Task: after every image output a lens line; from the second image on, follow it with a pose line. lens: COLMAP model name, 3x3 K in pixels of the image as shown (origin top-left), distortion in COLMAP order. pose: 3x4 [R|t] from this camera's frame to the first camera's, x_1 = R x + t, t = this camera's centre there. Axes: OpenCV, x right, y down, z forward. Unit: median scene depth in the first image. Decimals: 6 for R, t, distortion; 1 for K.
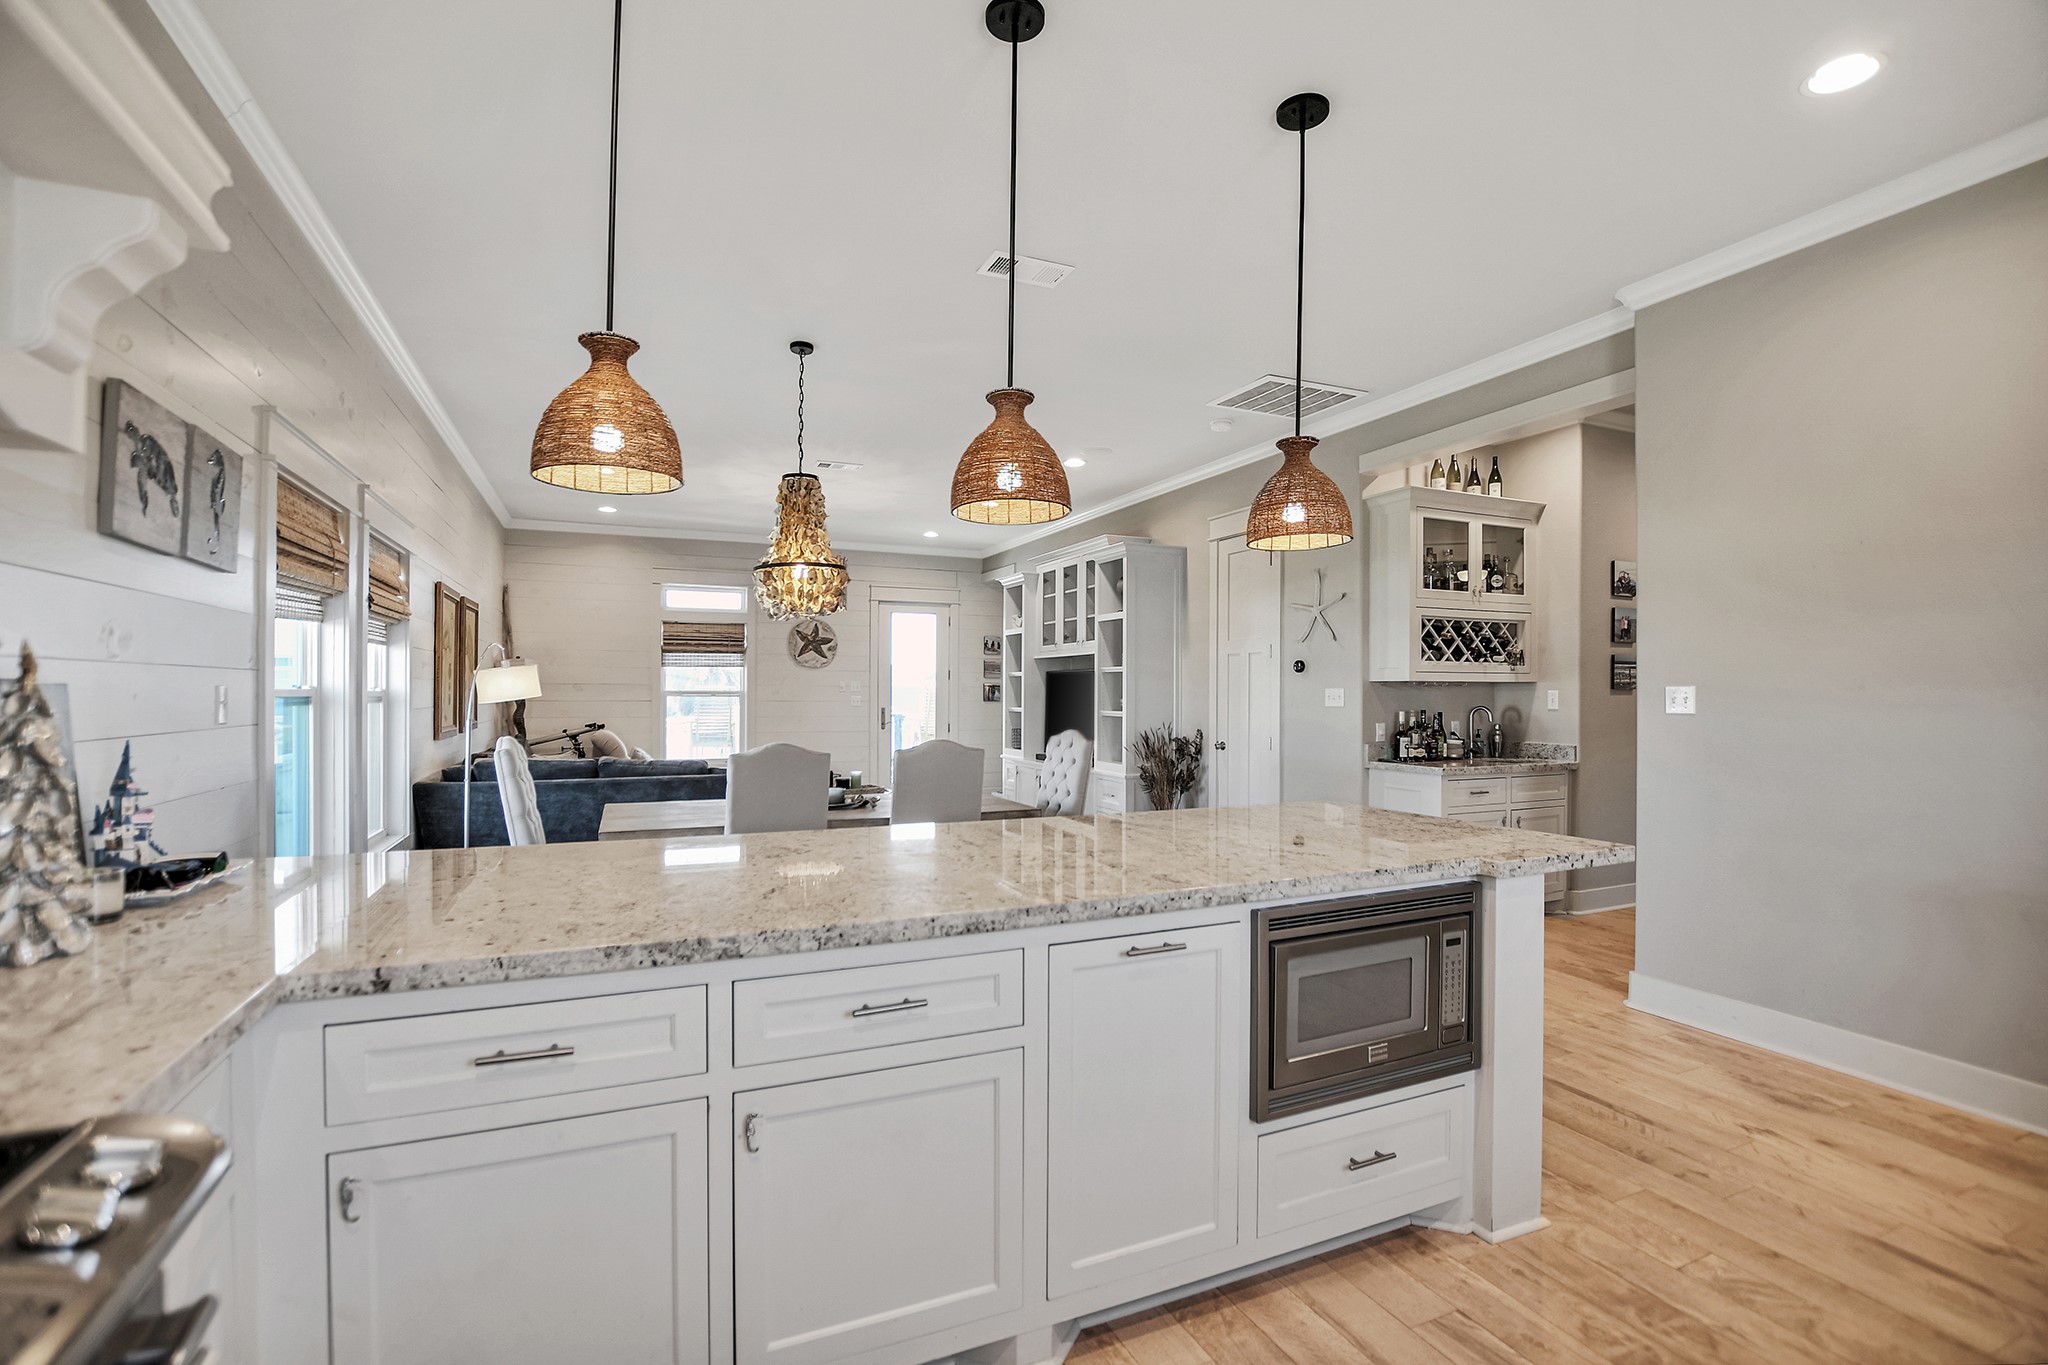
lens RADIAL K [[906.3, 0, 1028.5], [0, 906.3, 695.2], [0, 0, 1]] dist [-0.027175, 0.001692]
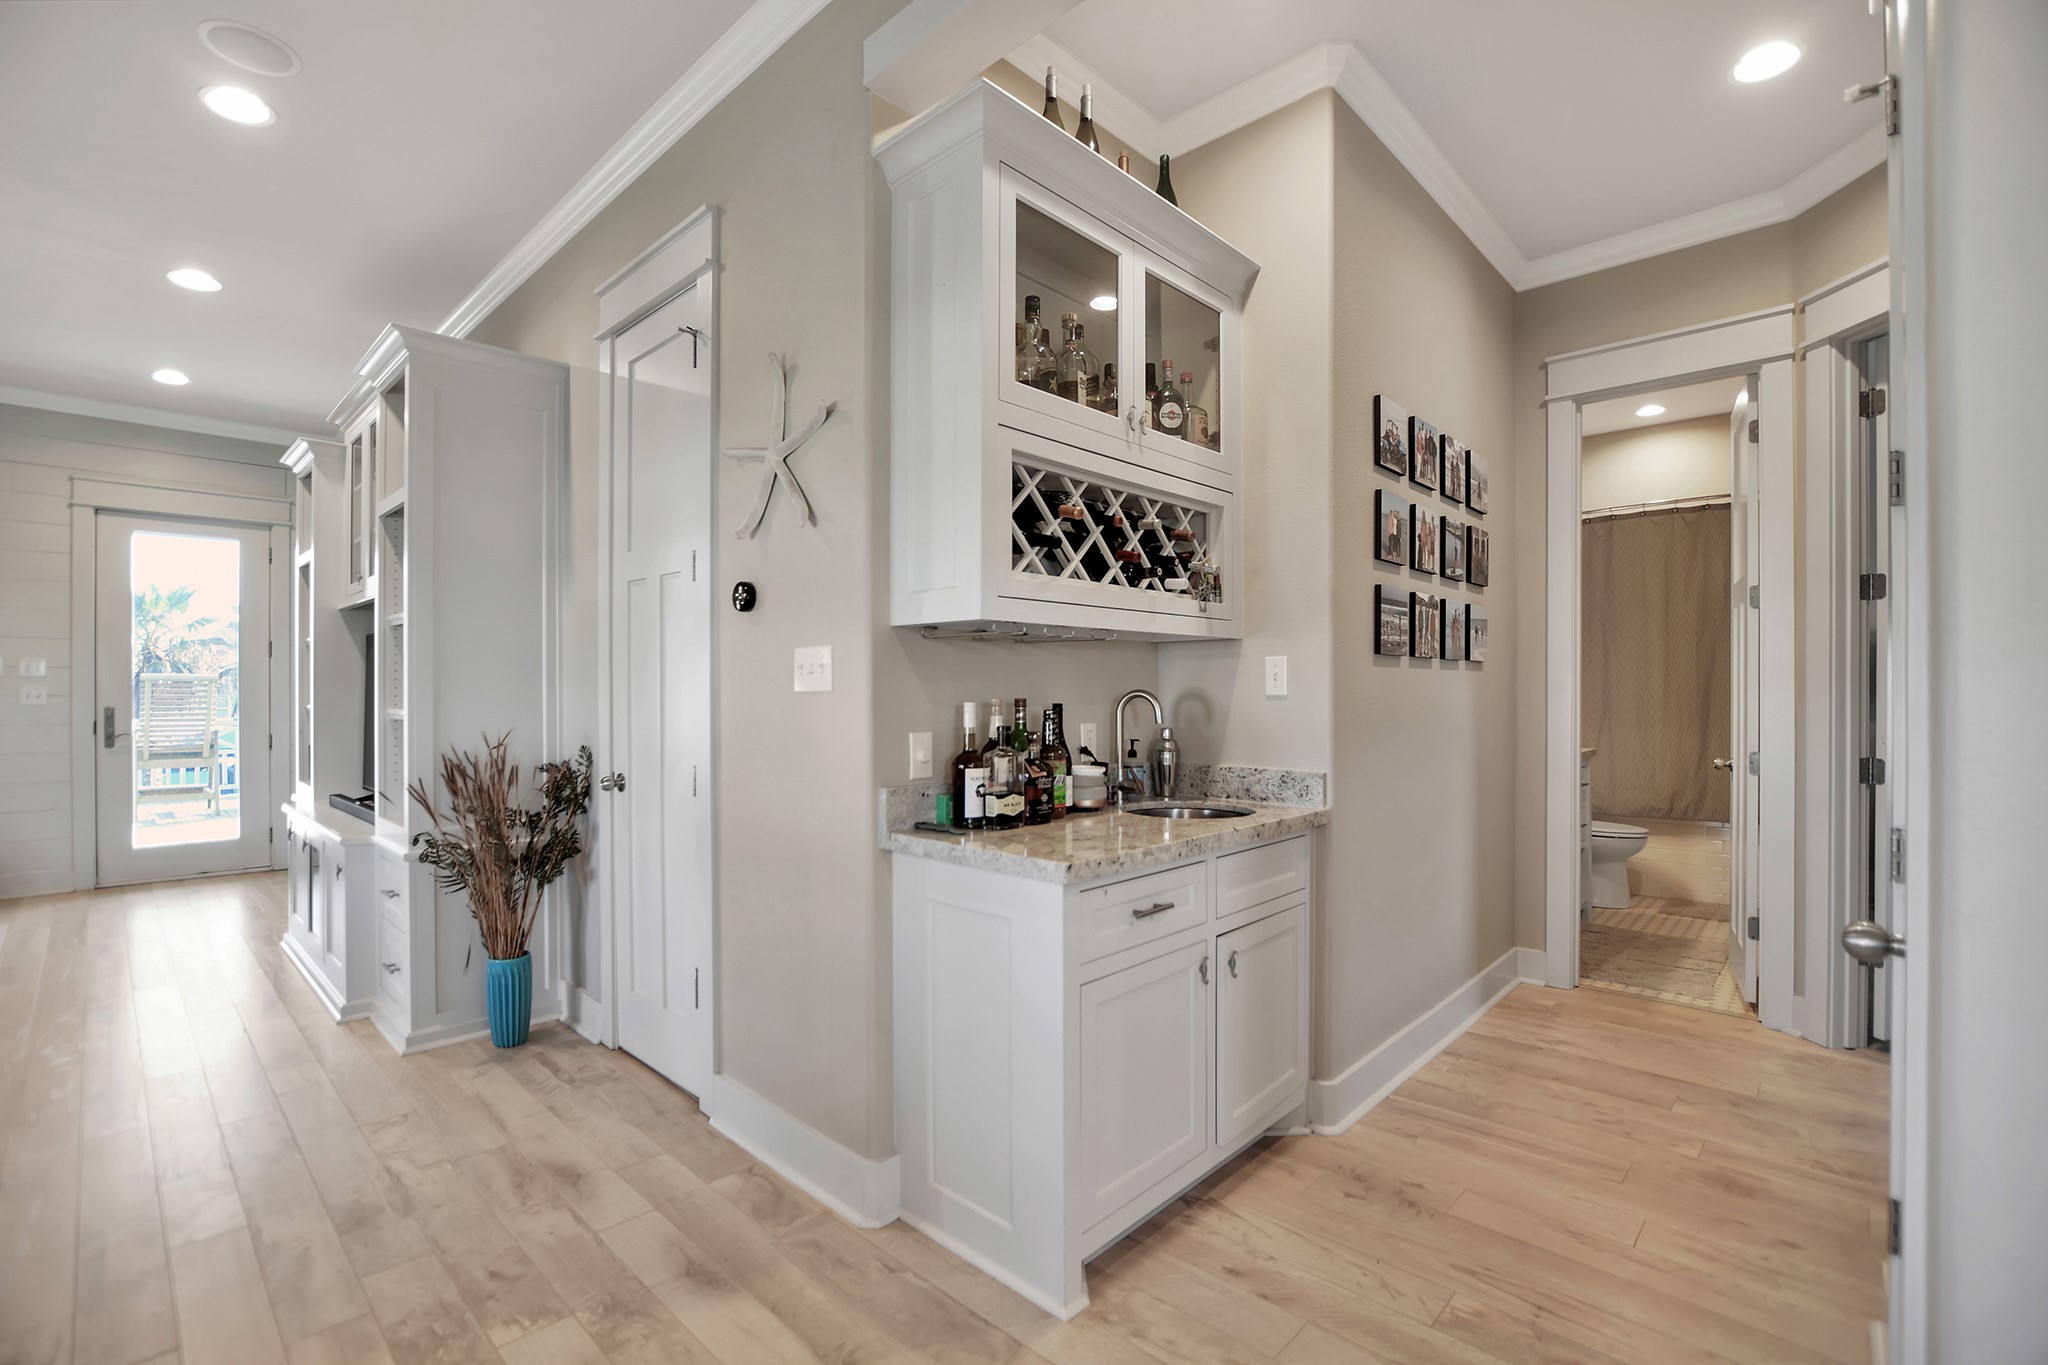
lens RADIAL K [[906.3, 0, 1021.4], [0, 906.3, 692.9], [0, 0, 1]] dist [-0.027175, 0.001692]
pose [[0.923546, -0.005524, 0.383448, 0.277736], [0.004699, 0.999984, 0.003088, 0.012401], [-0.383459, -0.001050, 0.923557, 0.612600]]
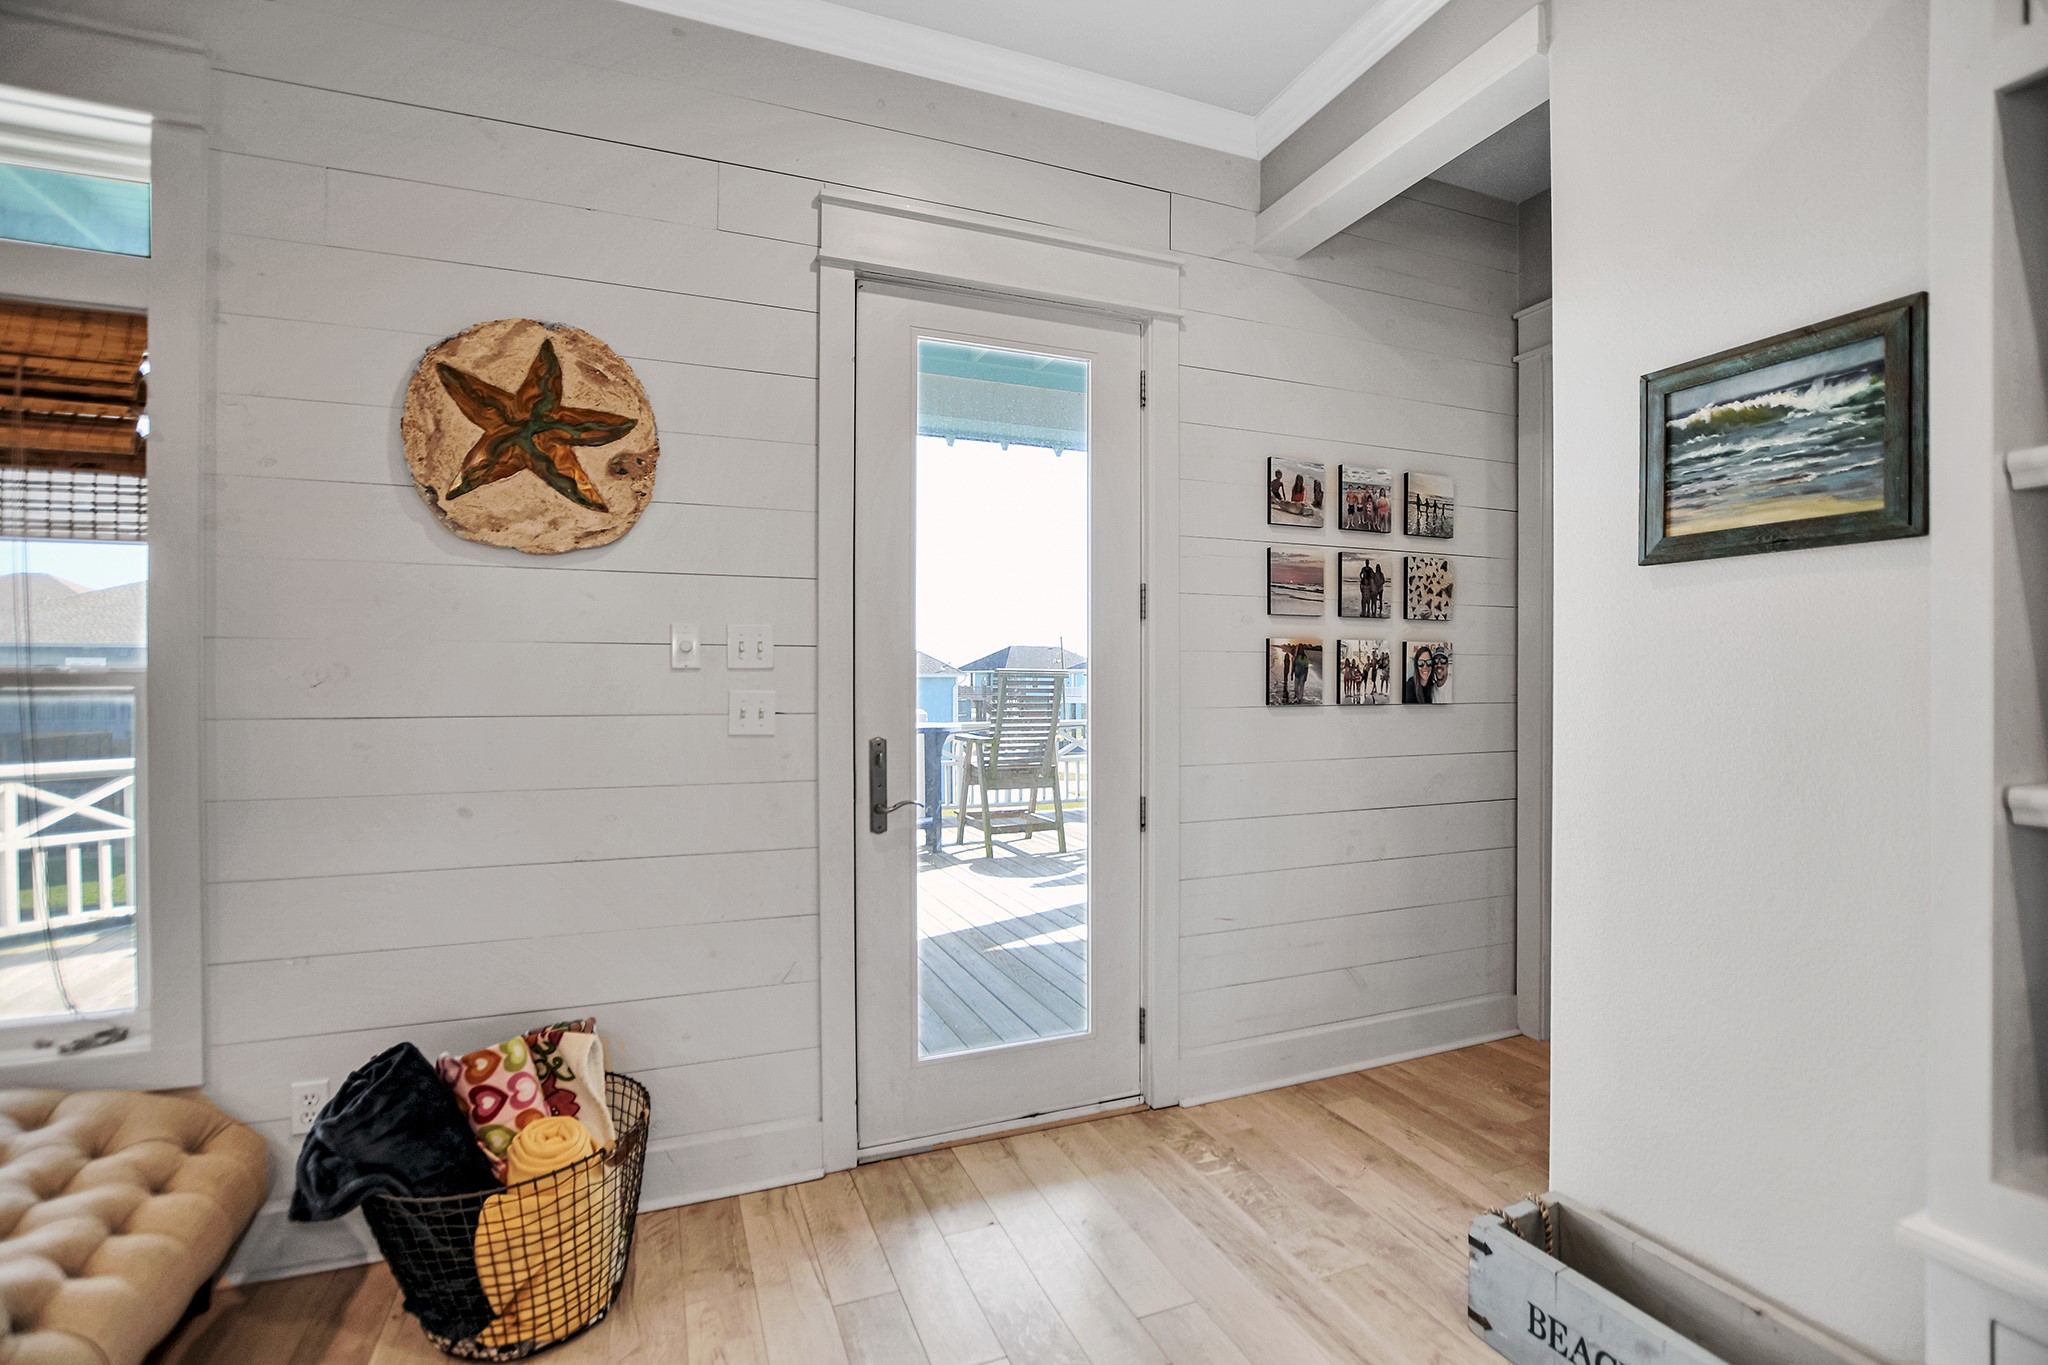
lens RADIAL K [[906.3, 0, 1018.0], [0, 906.3, 686.1], [0, 0, 1]] dist [-0.027175, 0.001692]
pose [[0.999585, -0.004835, -0.028394, -0.233158], [0.004858, 0.999988, 0.000752, 0.000908], [0.028390, -0.000890, 0.999597, 1.527891]]
